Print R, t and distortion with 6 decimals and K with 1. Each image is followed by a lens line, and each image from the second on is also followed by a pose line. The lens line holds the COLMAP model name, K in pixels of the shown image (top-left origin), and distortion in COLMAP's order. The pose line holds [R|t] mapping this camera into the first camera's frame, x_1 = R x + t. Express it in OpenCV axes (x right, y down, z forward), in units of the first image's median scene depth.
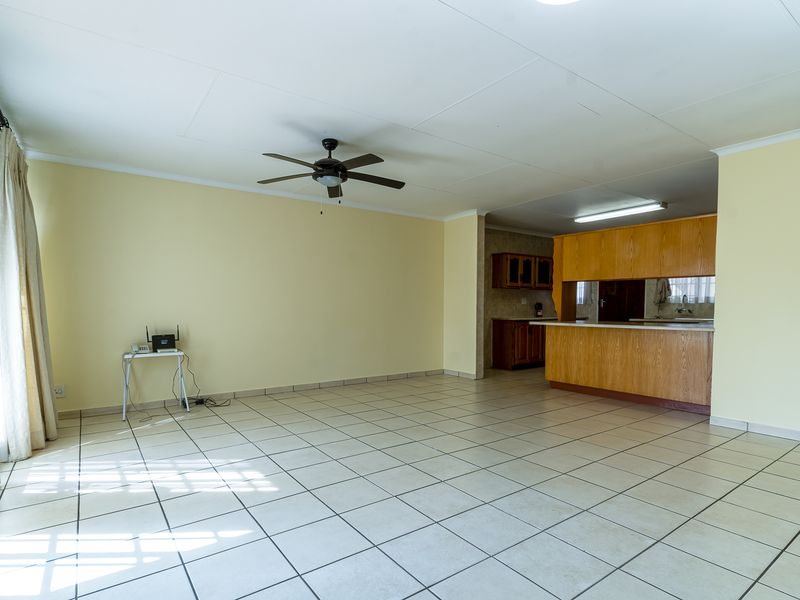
lens RADIAL K [[426.6, 0, 381.3], [0, 426.6, 300.3], [0, 0, 1]] dist [-0.000094, -0.000429]
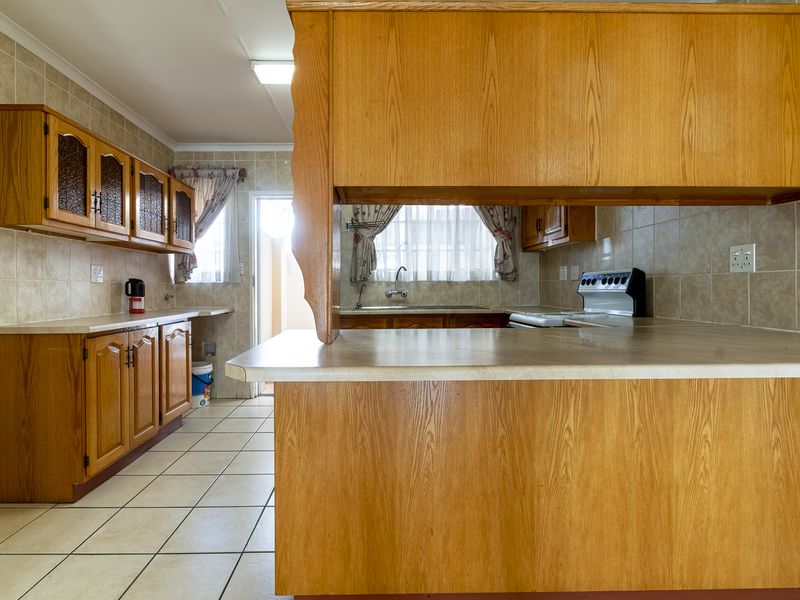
lens RADIAL K [[426.6, 0, 381.3], [0, 426.6, 300.3], [0, 0, 1]] dist [-0.000094, -0.000429]
pose [[0.558592, -0.027945, 0.828971, 0.189963], [-0.004459, 0.999317, 0.036692, 0.011786], [-0.829430, -0.024193, 0.558086, 0.690999]]
